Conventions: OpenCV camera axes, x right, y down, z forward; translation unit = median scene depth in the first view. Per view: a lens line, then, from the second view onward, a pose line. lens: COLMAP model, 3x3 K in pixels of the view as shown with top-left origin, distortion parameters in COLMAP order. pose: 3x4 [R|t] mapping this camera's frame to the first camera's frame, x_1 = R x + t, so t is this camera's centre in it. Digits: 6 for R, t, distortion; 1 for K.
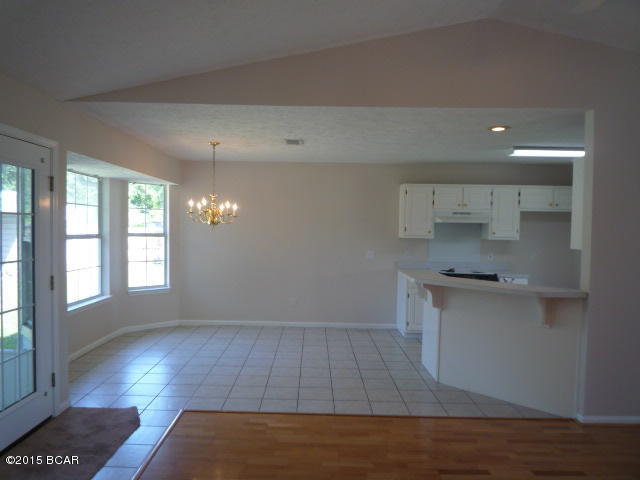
lens RADIAL K [[475.7, 0, 303.9], [0, 475.7, 244.1], [0, 0, 1]] dist [-0.005622, -0.005500]
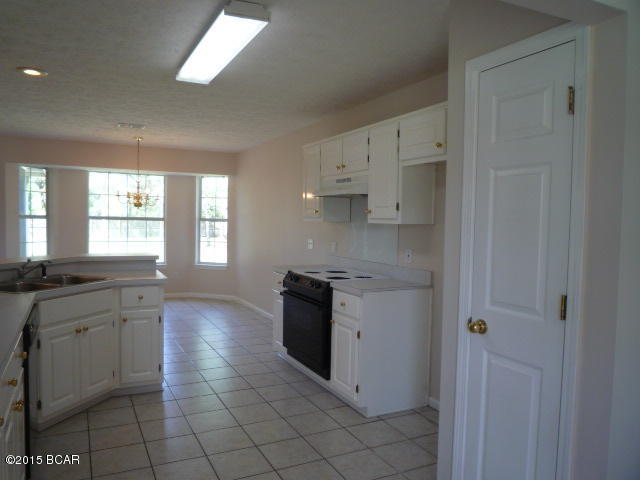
lens RADIAL K [[468.2, 0, 310.3], [0, 468.2, 240.5], [0, 0, 1]] dist [-0.005134, -0.004635]
pose [[0.475507, 0.033946, -0.879057, 1.129858], [-0.039229, 0.999079, 0.017361, 0.004340], [0.878837, 0.026229, 0.476401, 0.908312]]
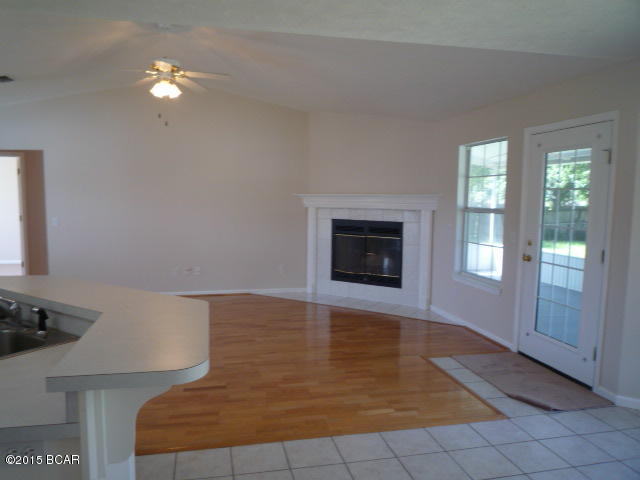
lens RADIAL K [[484.1, 0, 308.0], [0, 484.1, 237.5], [0, 0, 1]] dist [-0.007558, -0.003922]
pose [[-0.972289, -0.003511, -0.233757, 0.222246], [-0.032014, 0.992467, 0.118253, -0.042591], [0.231581, 0.122460, -0.965077, 1.325363]]
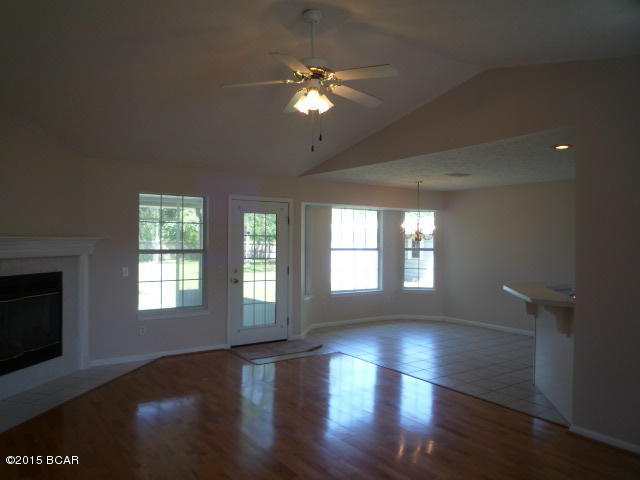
lens RADIAL K [[468.2, 0, 310.3], [0, 468.2, 240.5], [0, 0, 1]] dist [-0.005134, -0.004635]
pose [[0.579987, -0.010618, -0.814557, 0.800644], [-0.029784, 0.998970, -0.034229, 0.014642], [0.814081, 0.044113, 0.579073, -0.038812]]
